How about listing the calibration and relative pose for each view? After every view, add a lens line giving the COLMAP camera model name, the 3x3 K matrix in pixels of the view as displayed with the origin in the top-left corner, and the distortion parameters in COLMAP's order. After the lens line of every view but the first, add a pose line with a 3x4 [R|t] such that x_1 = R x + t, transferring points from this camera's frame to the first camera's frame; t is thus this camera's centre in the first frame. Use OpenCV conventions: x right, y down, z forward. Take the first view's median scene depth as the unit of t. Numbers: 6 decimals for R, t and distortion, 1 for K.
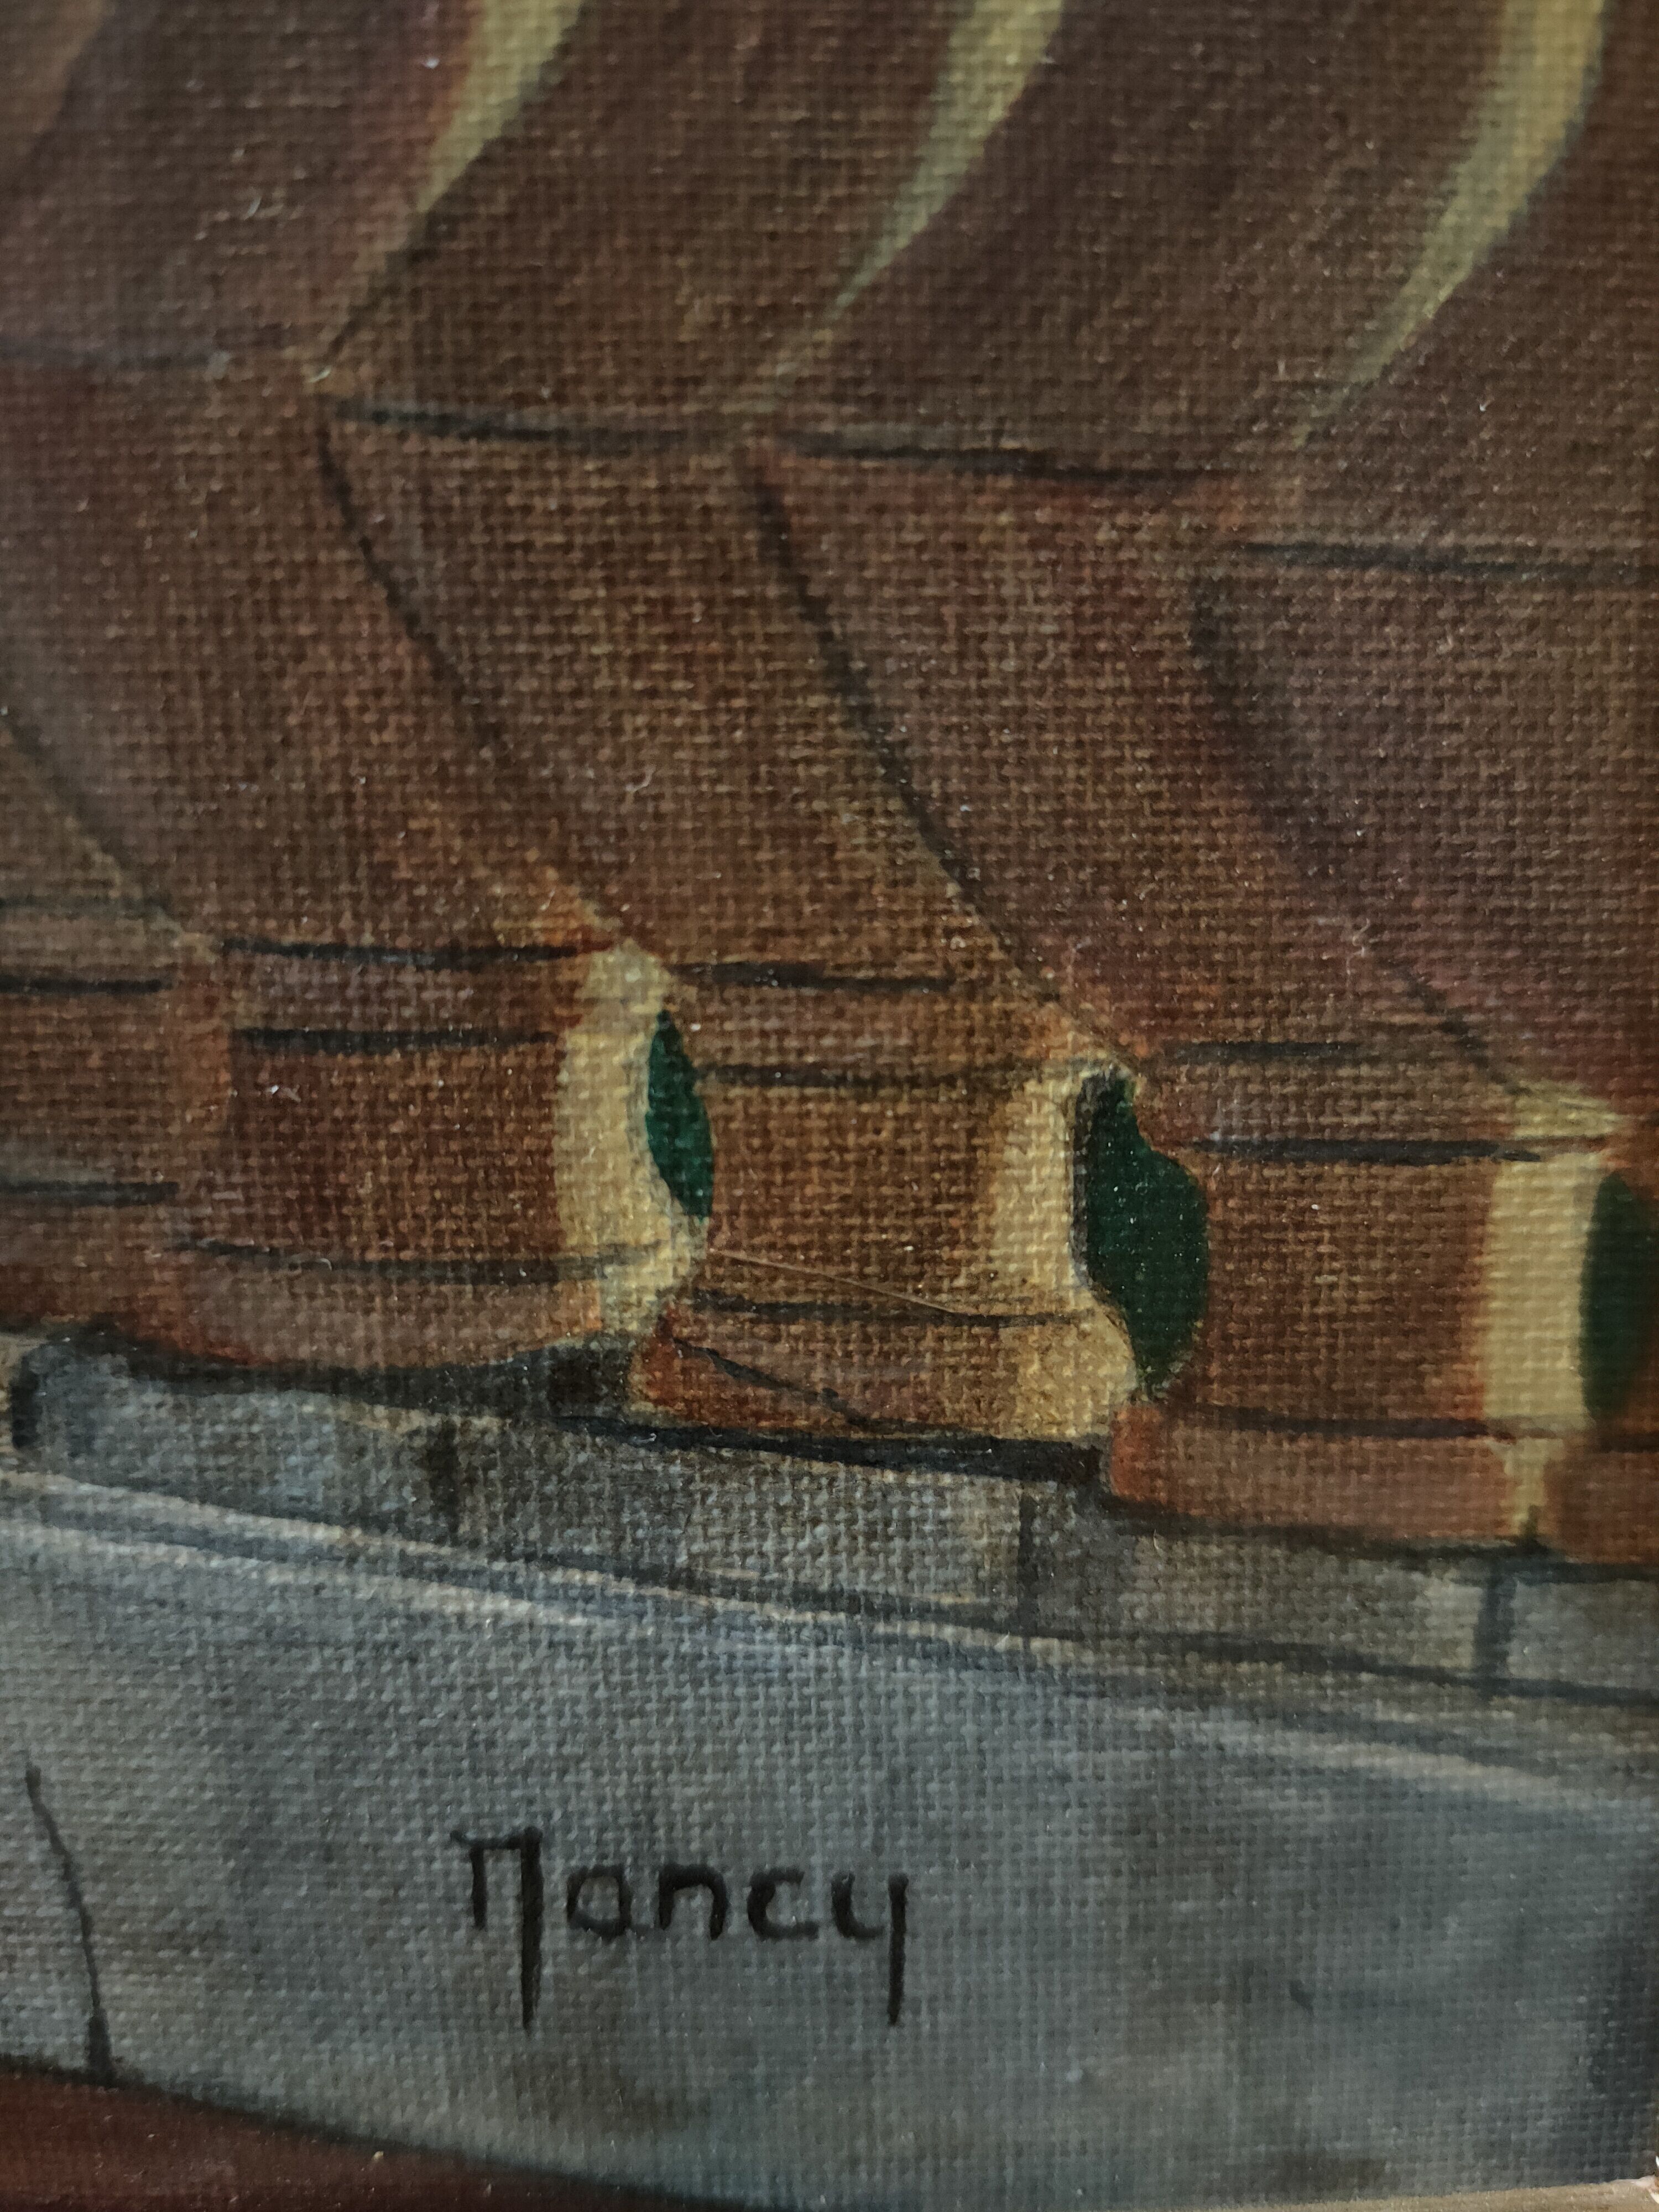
lens RADIAL K [[1762.5, 0, 829.5], [0, 1762.5, 1106.0], [0, 0, 1]] dist [0.004303, -0.124156]
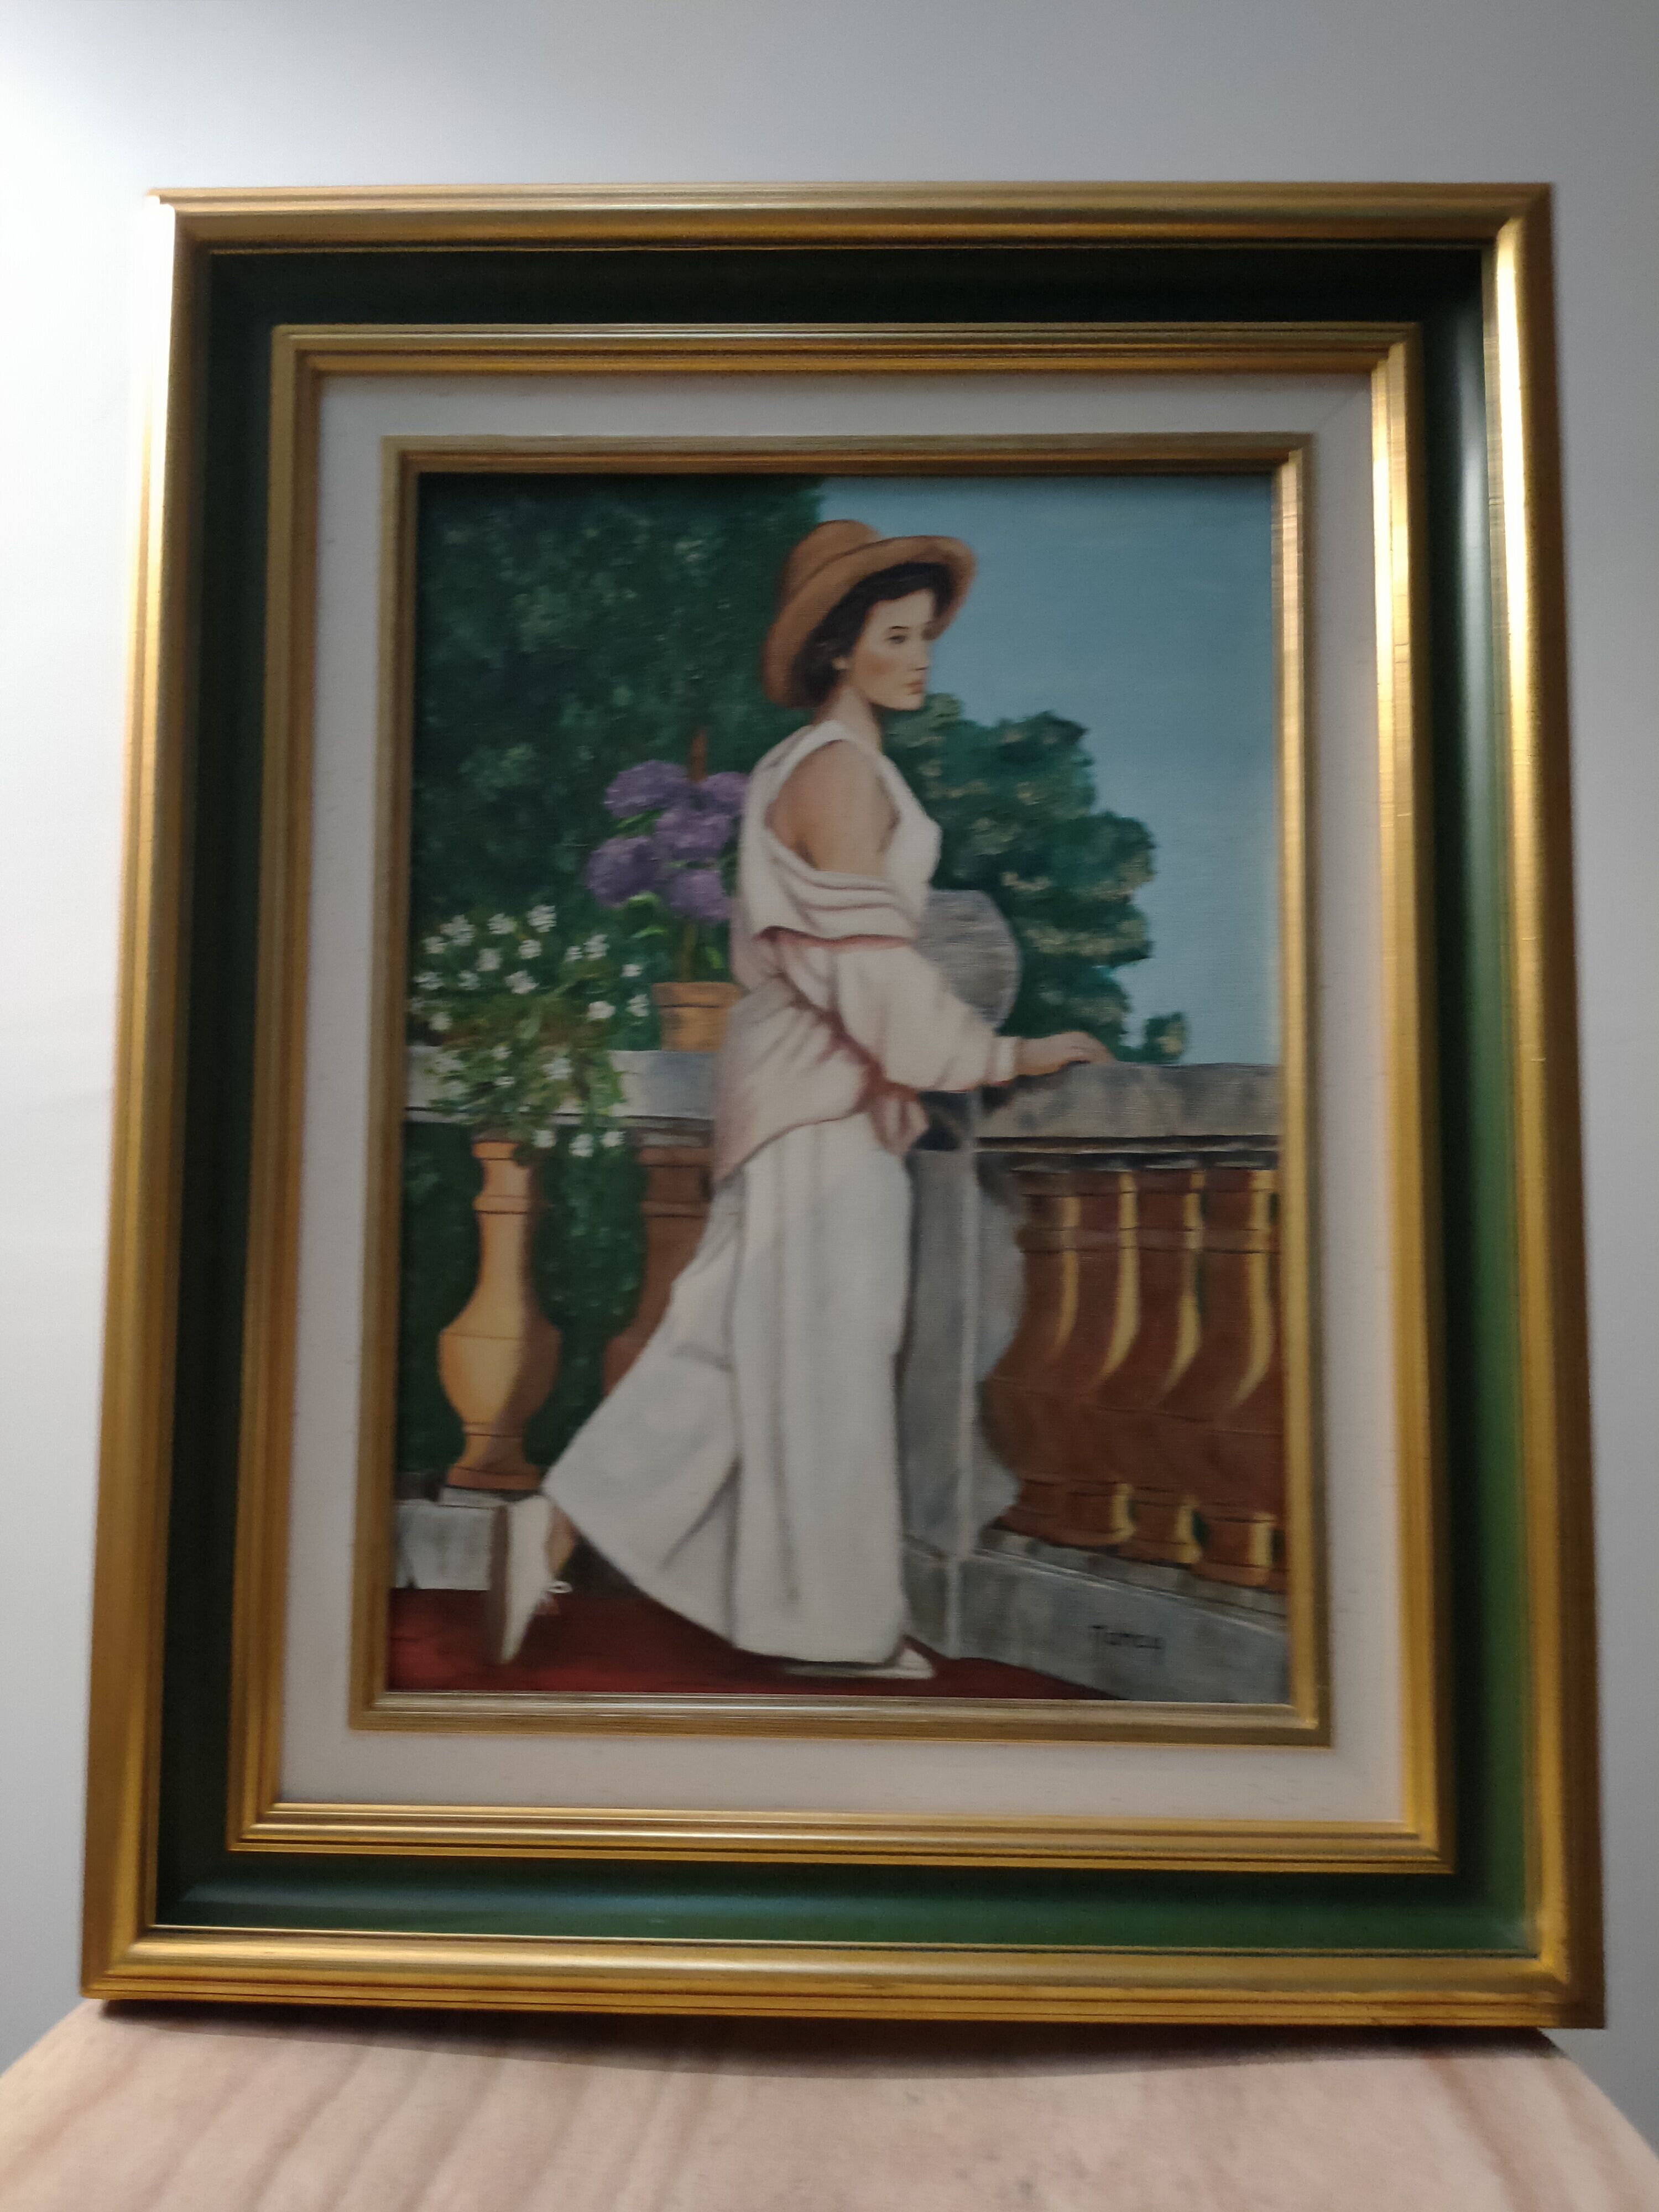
lens RADIAL K [[1813.4, 0, 829.7], [0, 1813.4, 1007.7], [0, 0, 1]] dist [0.006850, -0.141551]
pose [[0.997569, 0.043880, -0.054131, -0.919243], [-0.056427, 0.964483, -0.258049, 0.010133], [0.040885, 0.260476, 0.964614, -6.056262]]
